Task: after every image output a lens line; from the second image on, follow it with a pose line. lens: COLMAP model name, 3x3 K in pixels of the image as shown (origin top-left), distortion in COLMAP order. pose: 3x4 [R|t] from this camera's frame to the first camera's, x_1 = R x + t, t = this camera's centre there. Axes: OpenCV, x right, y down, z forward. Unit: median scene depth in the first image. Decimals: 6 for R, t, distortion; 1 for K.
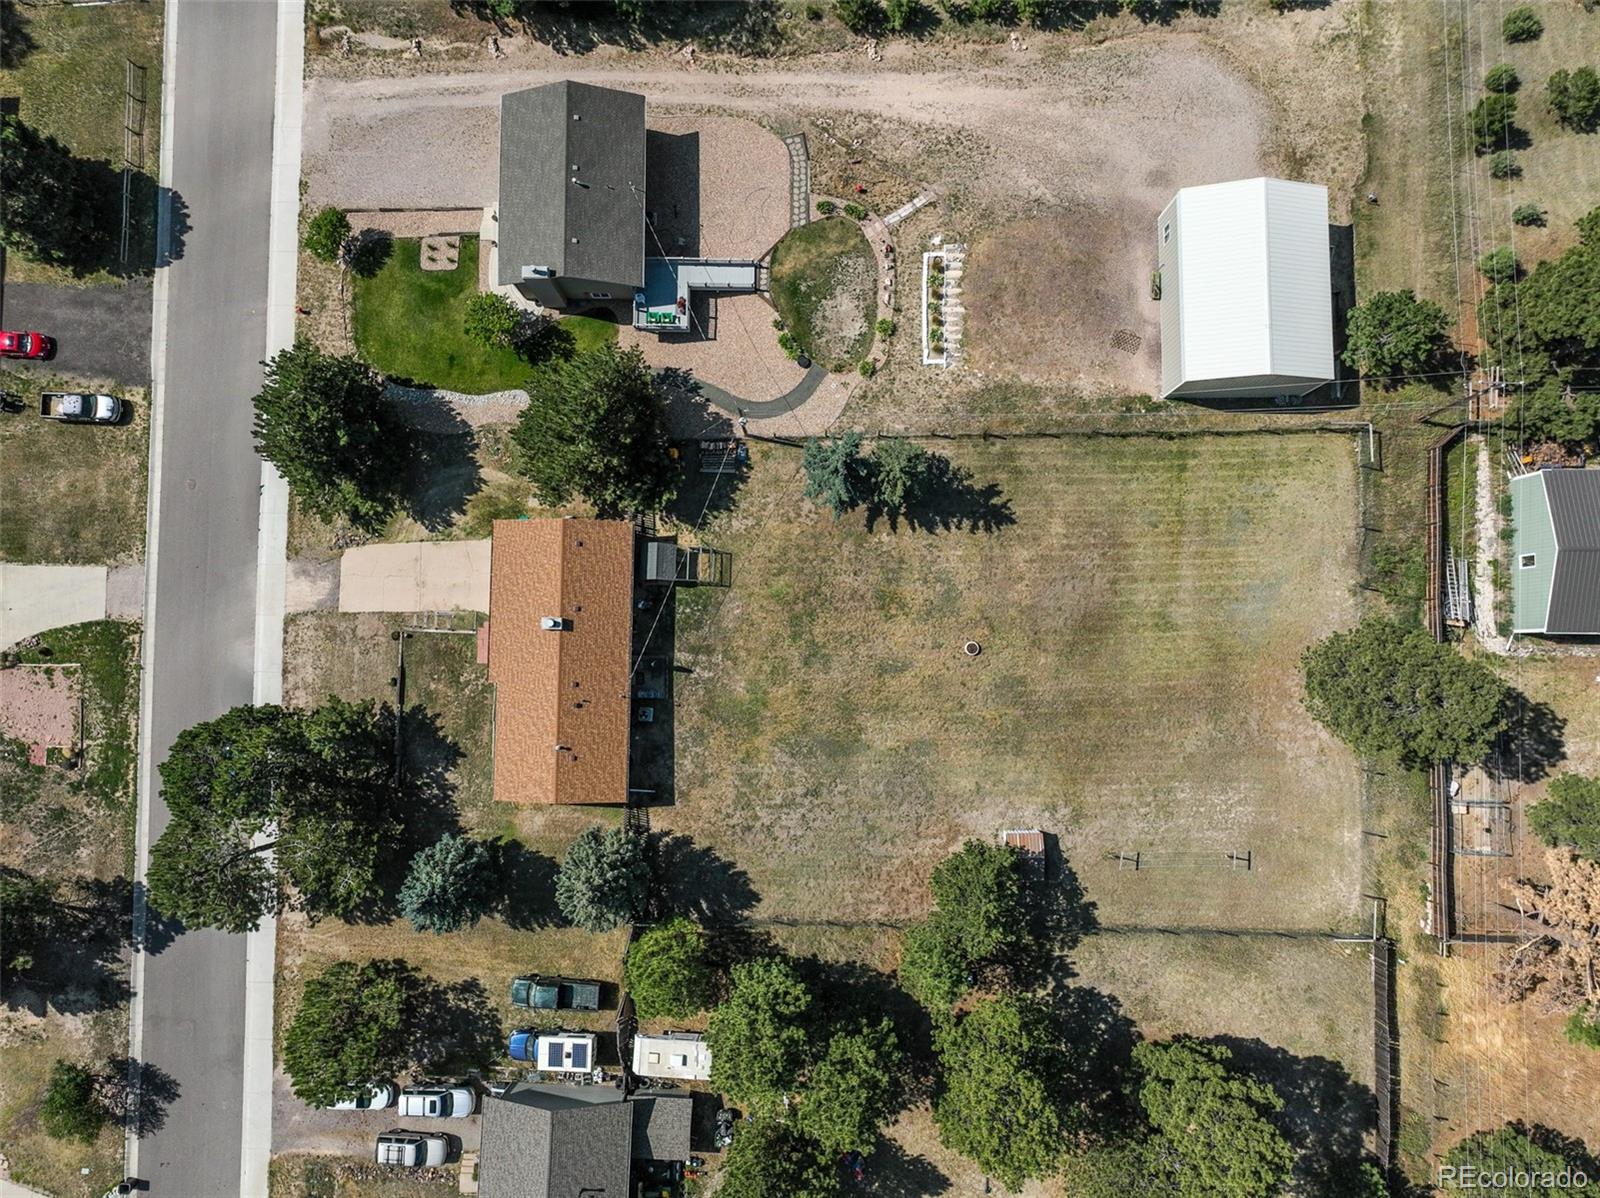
lens RADIAL K [[1167.3, 0, 799.8], [0, 1167.3, 598.6], [0, 0, 1]] dist [0.029414, 0.003195]
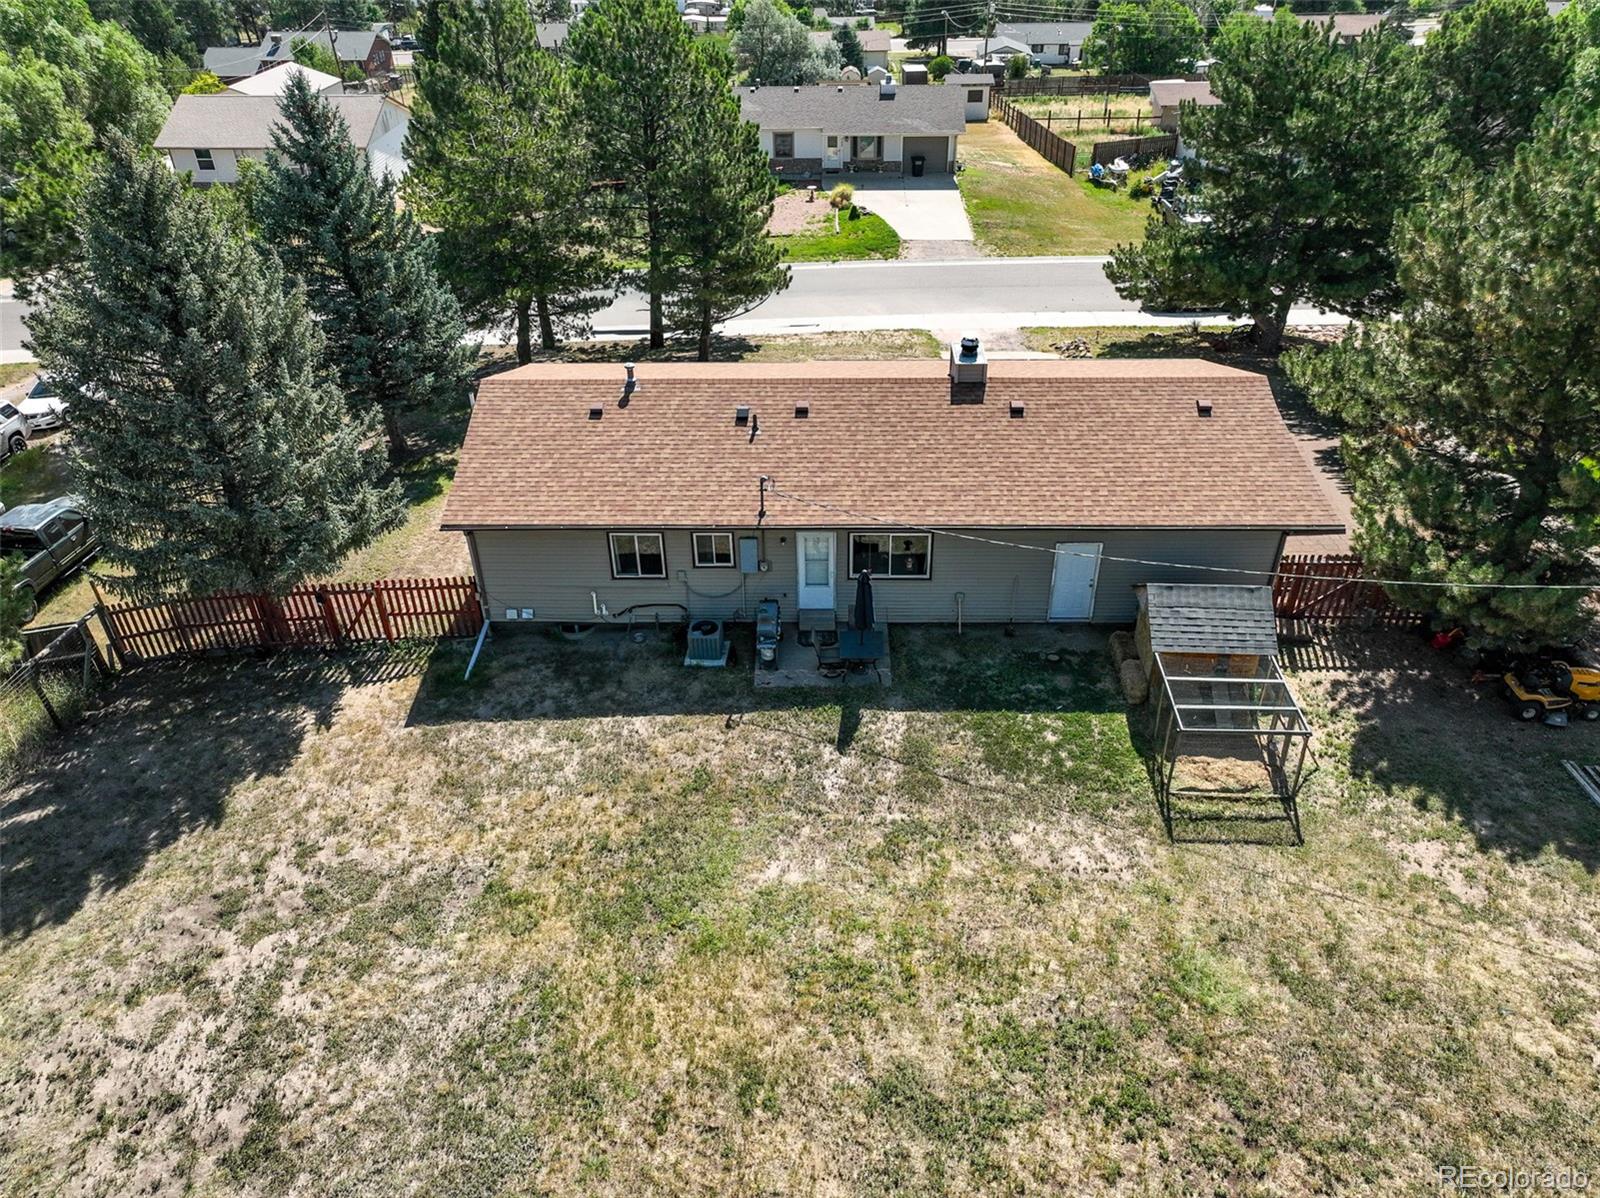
lens RADIAL K [[1167.3, 0, 805.0], [0, 1167.3, 600.4], [0, 0, 1]] dist [0.029414, 0.003195]
pose [[-0.012744, 0.589374, -0.807760, 0.120361], [-0.997941, 0.043285, 0.047326, 0.056038], [0.062856, 0.806700, 0.587609, 0.798338]]
